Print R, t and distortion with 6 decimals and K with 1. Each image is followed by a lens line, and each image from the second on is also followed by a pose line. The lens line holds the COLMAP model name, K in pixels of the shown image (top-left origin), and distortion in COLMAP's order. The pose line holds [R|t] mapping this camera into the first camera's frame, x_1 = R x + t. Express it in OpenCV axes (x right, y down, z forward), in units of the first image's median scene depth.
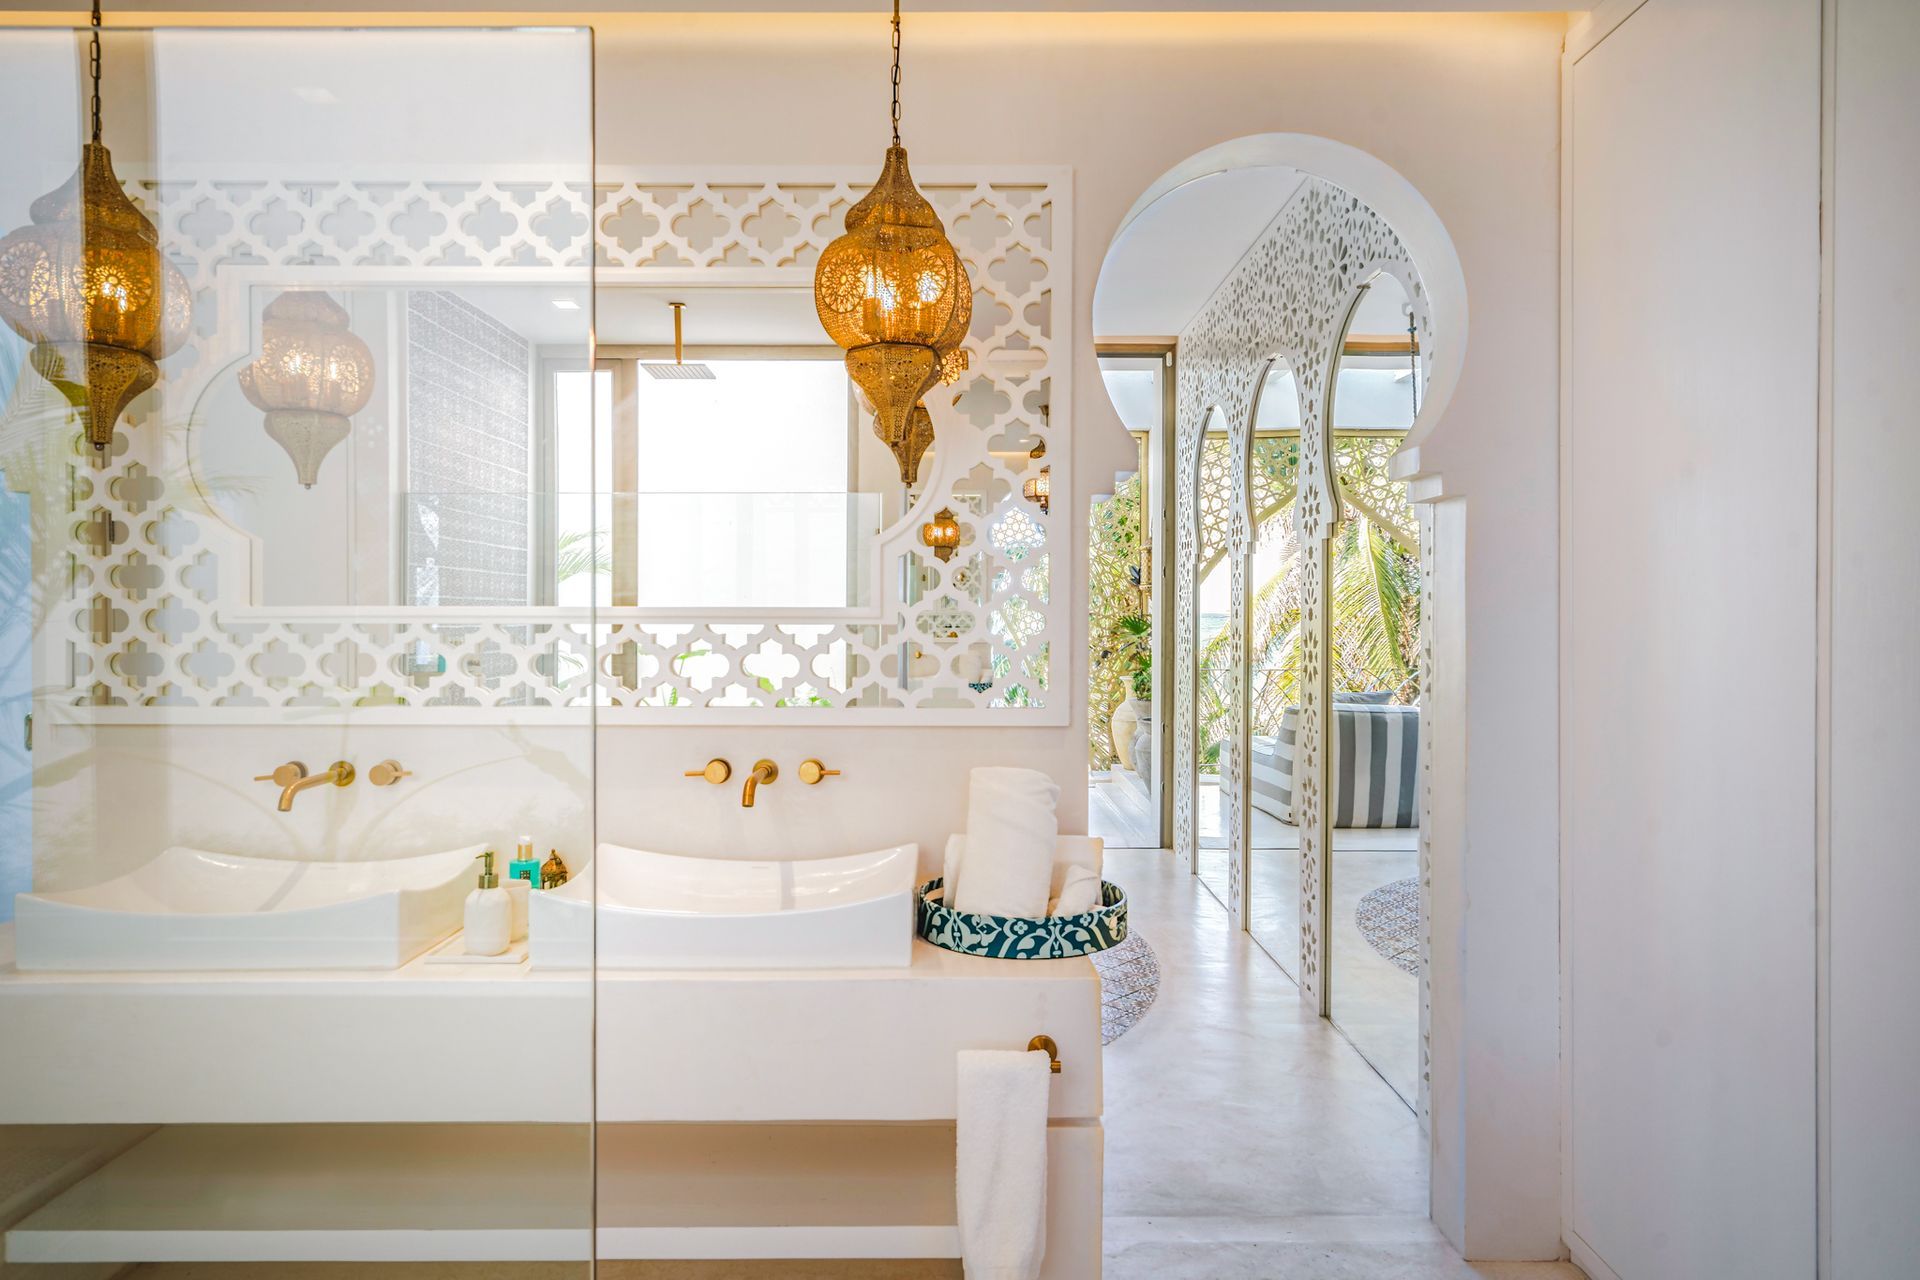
lens RADIAL K [[1155.9, 0, 970.6], [0, 1155.9, 615.0], [0, 0, 1]] dist [0.004556, 0.002878]
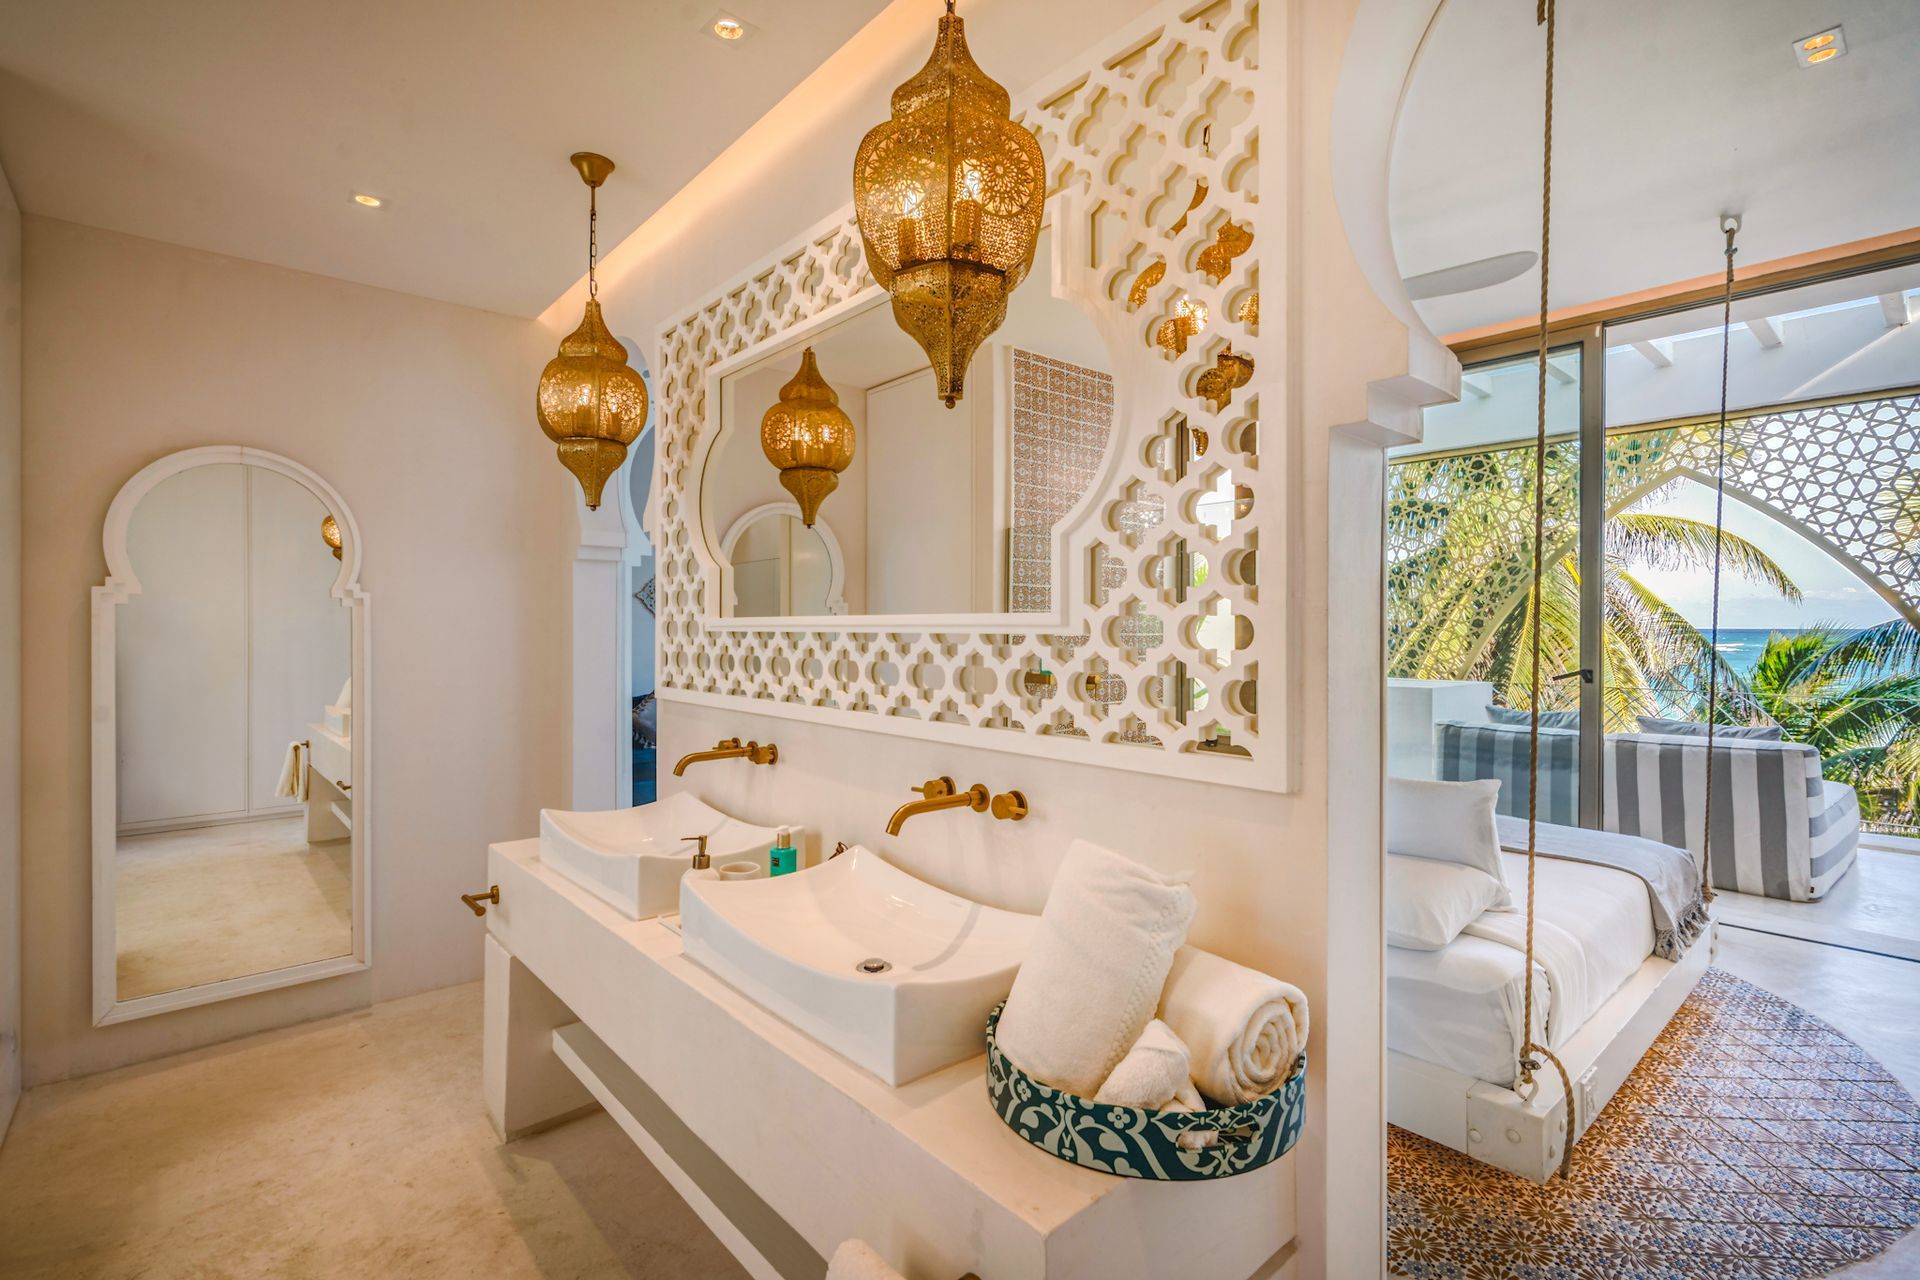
lens RADIAL K [[902.8, 0, 956.7], [0, 902.8, 625.8], [0, 0, 1]] dist [-0.005081, 0.001602]
pose [[0.646584, -0.003166, -0.762836, 0.359374], [-0.002071, 0.999980, -0.005906, 0.006667], [0.762840, 0.005399, 0.646565, 0.553376]]
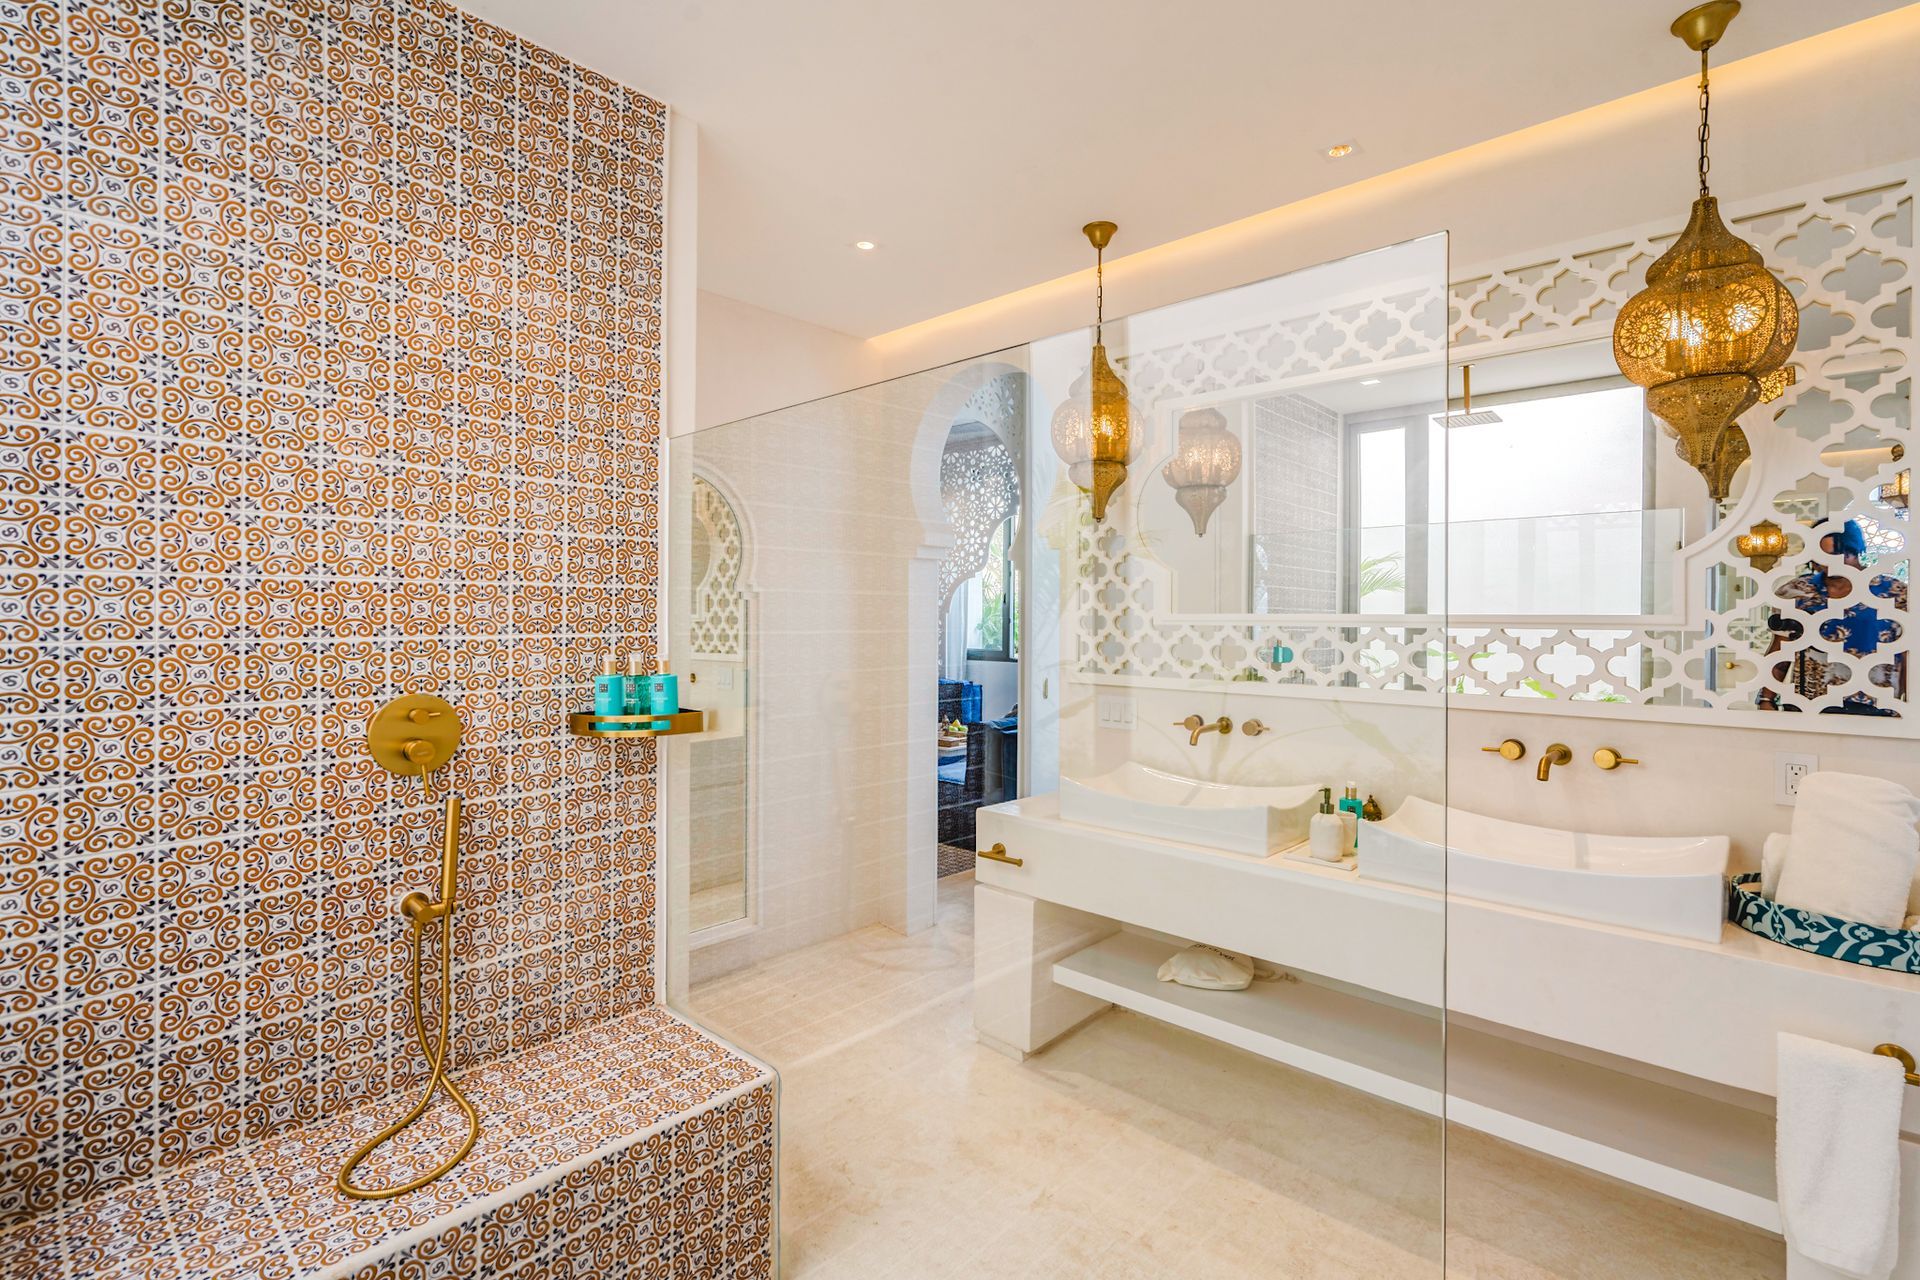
lens RADIAL K [[902.8, 0, 943.9], [0, 902.8, 614.9], [0, 0, 1]] dist [-0.005081, 0.001602]
pose [[0.722824, 0.001071, -0.691031, 0.004451], [-0.006656, 0.999963, -0.005412, 0.002457], [0.691000, 0.008511, 0.722805, -0.105880]]
